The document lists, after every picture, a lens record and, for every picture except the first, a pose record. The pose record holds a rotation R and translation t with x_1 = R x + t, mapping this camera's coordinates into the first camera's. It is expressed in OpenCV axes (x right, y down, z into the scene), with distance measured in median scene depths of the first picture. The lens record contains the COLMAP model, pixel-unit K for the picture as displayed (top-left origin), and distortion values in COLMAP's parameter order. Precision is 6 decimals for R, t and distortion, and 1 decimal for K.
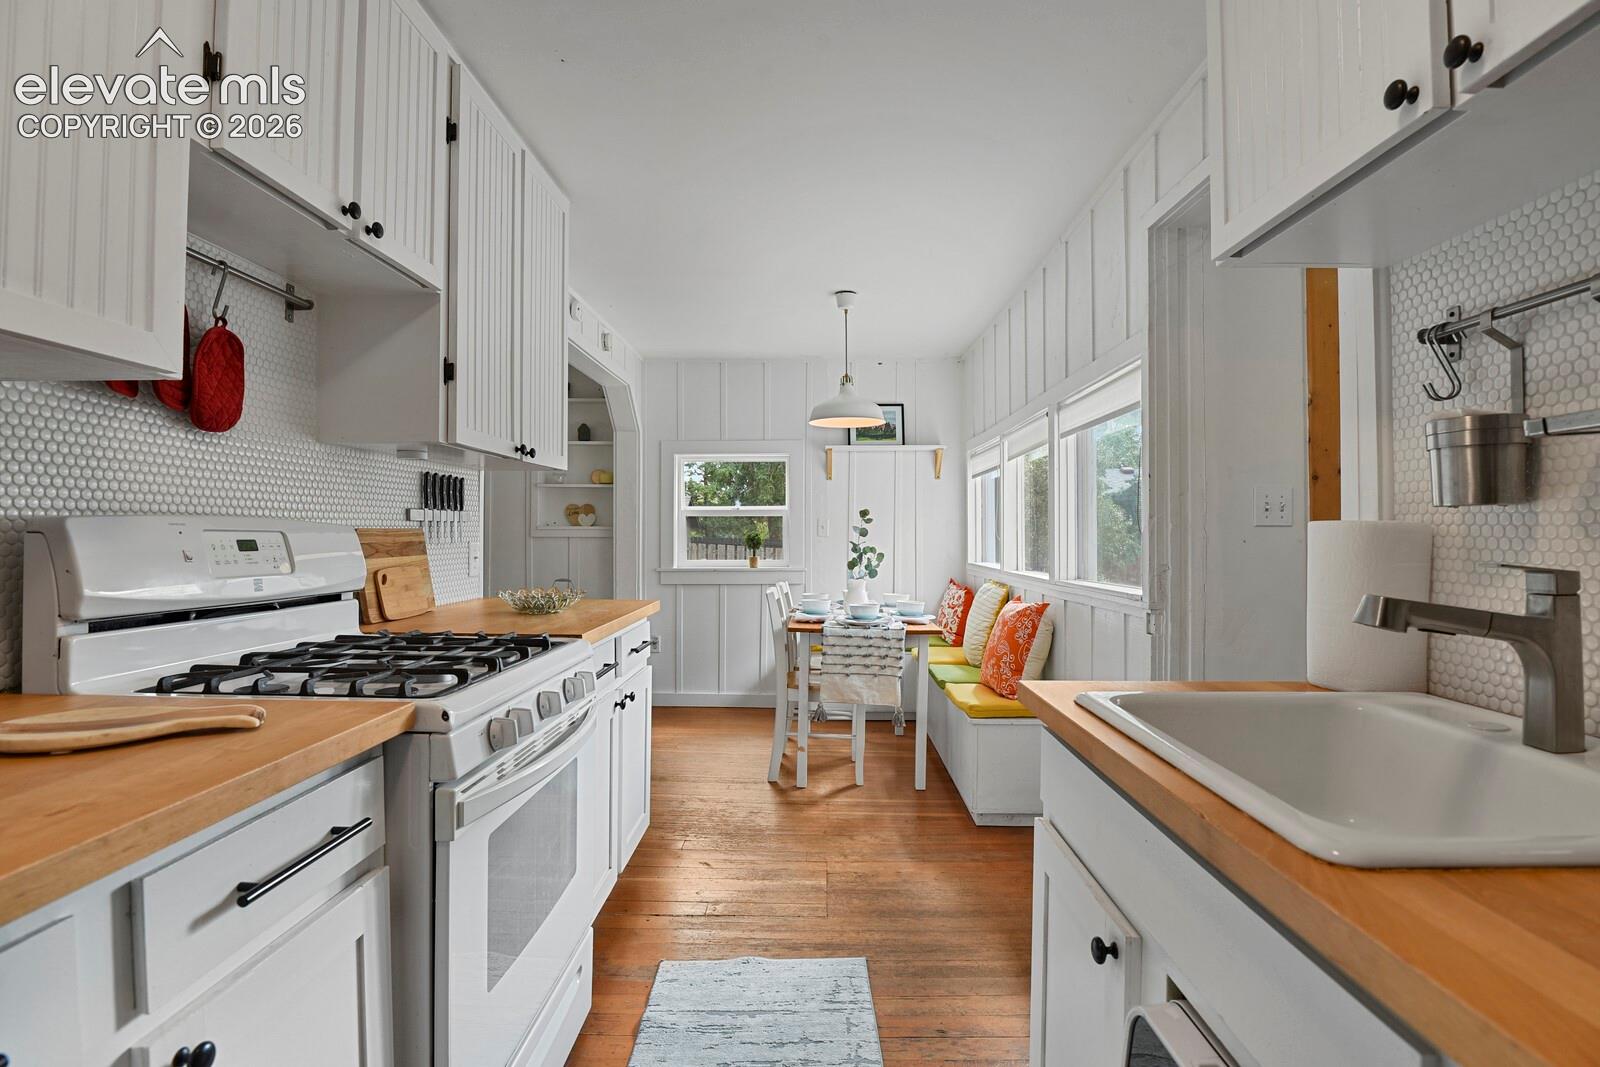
lens RADIAL K [[791.9, 0, 800.0], [0, 791.9, 533.5], [0, 0, 1]] dist [-0.022449, -0.002497]
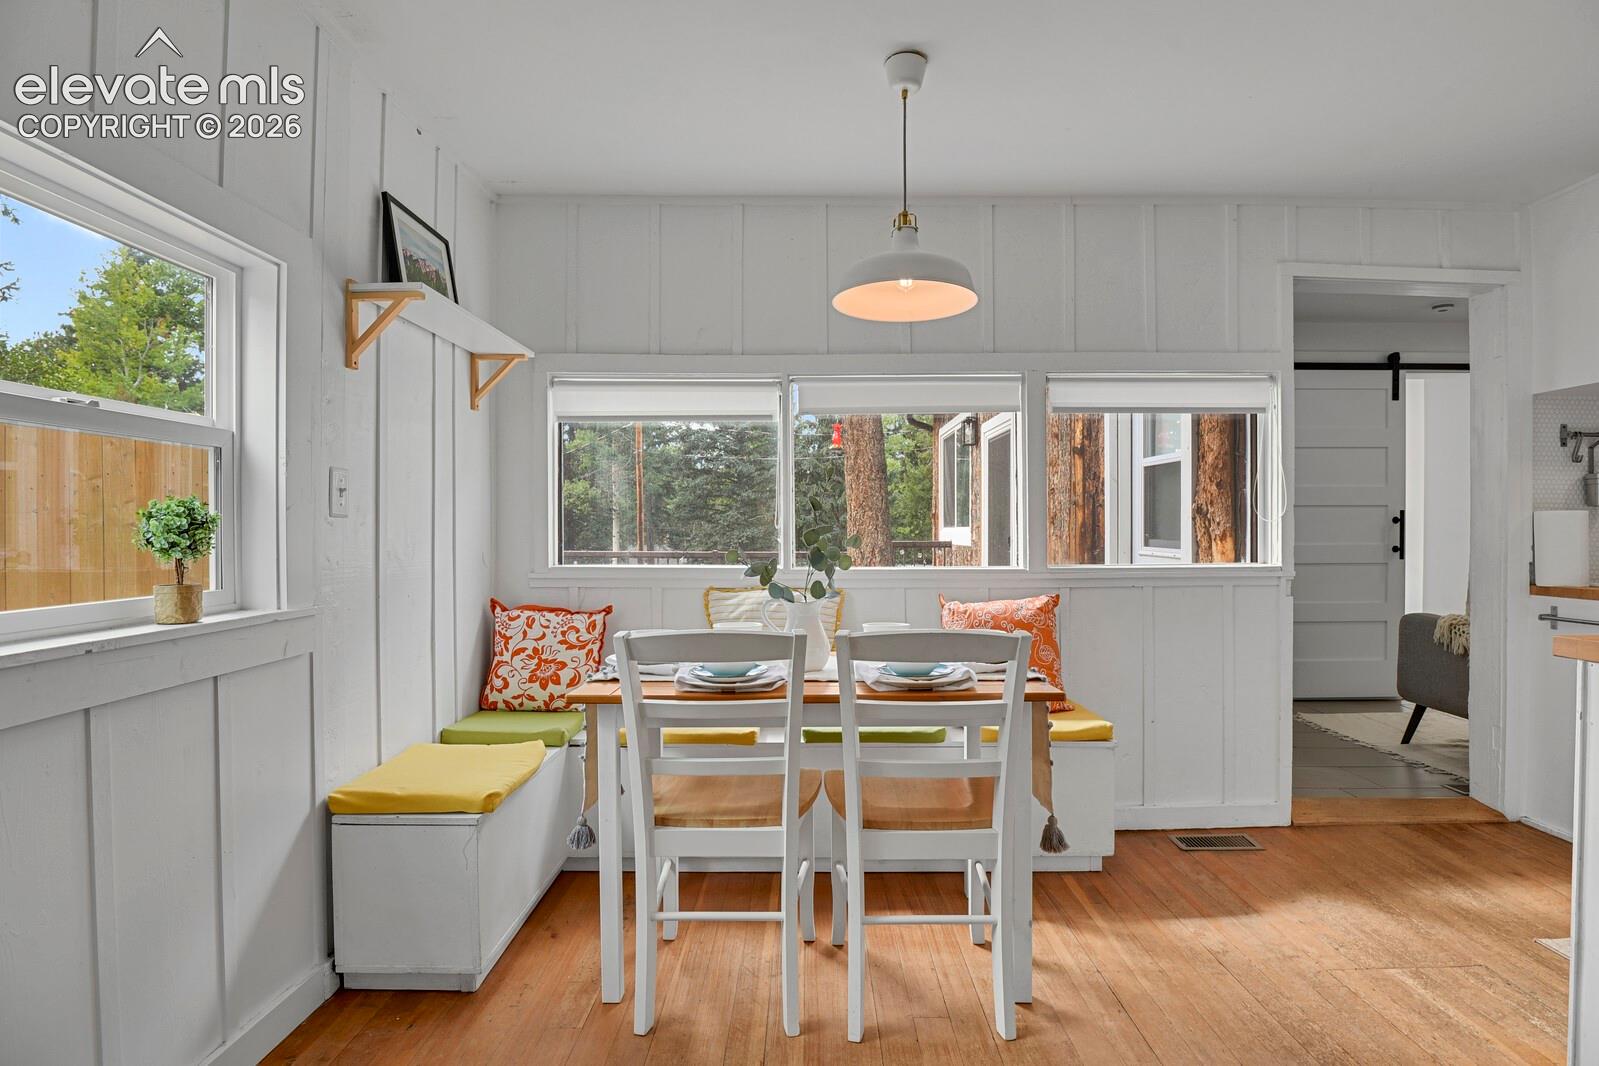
lens RADIAL K [[783.6, 0, 812.5], [0, 783.6, 532.9], [0, 0, 1]] dist [-0.024179, -0.004690]
pose [[-0.026861, -0.004395, 0.999630, -0.342877], [-0.001383, 0.999990, 0.004359, 0.009853], [-0.999638, -0.001266, -0.026867, 0.790198]]
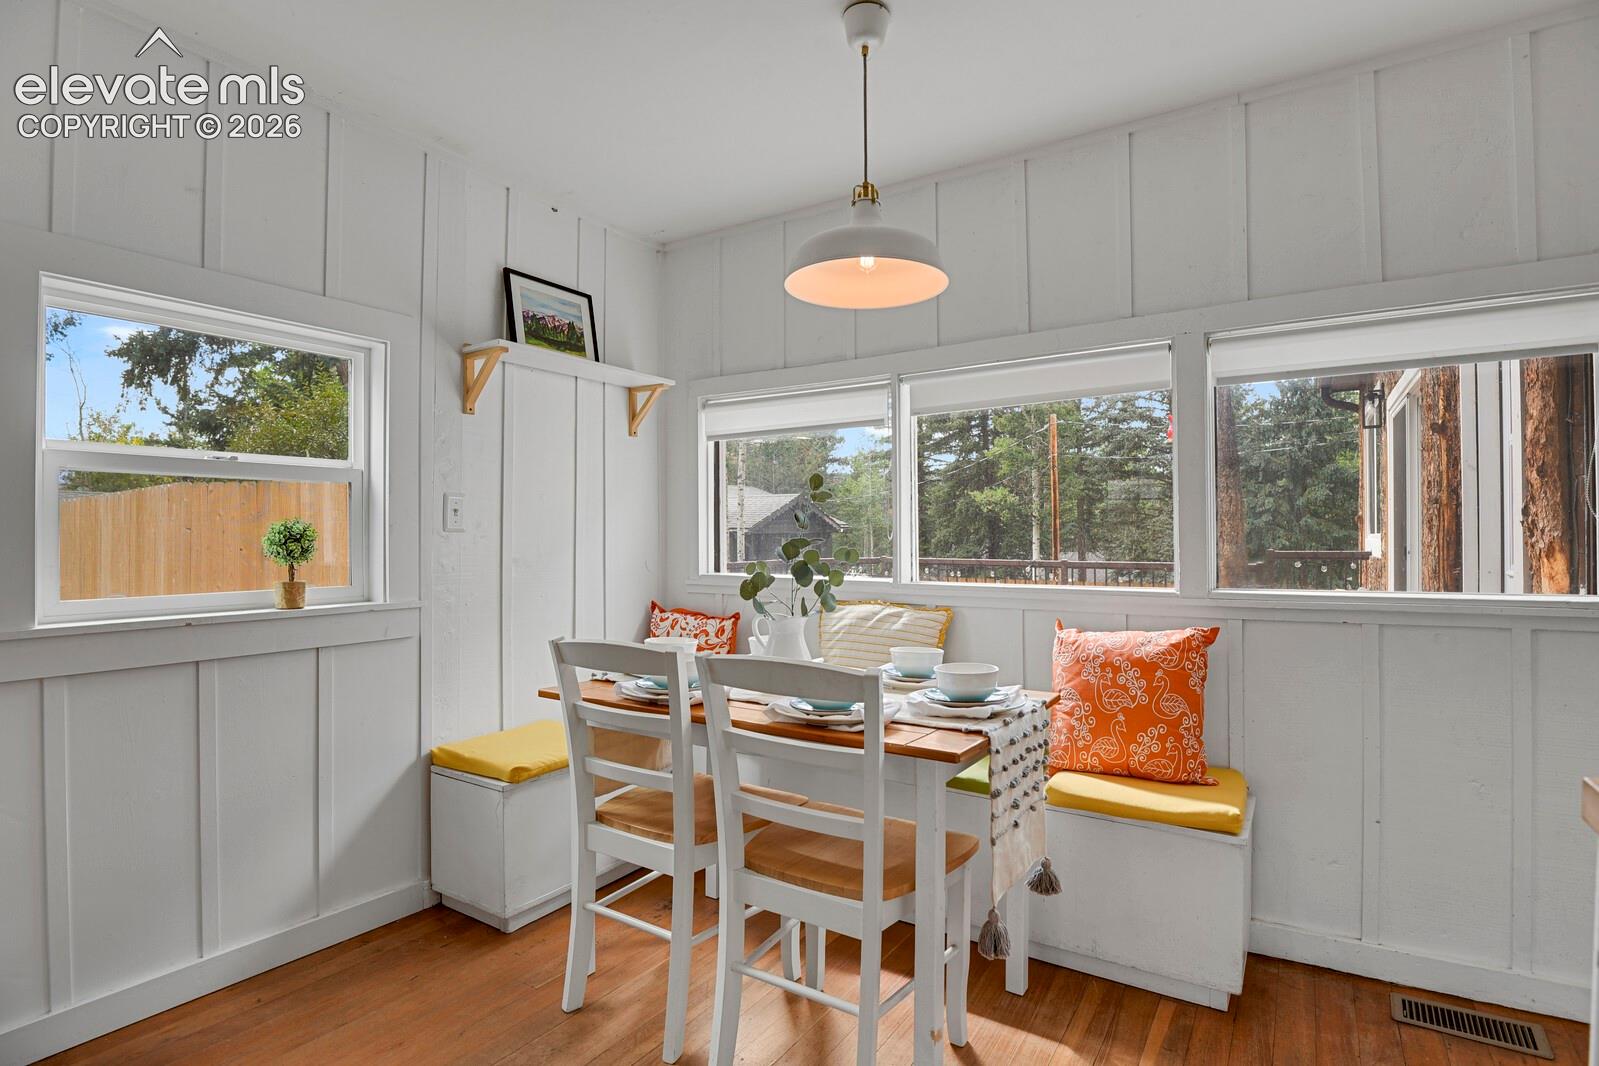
lens RADIAL K [[783.6, 0, 812.5], [0, 783.6, 532.9], [0, 0, 1]] dist [-0.024179, -0.004690]
pose [[0.517438, 0.002293, 0.855718, -0.260584], [0.000527, 0.999995, -0.002998, 0.006496], [-0.855721, 0.002002, 0.517434, 0.577955]]
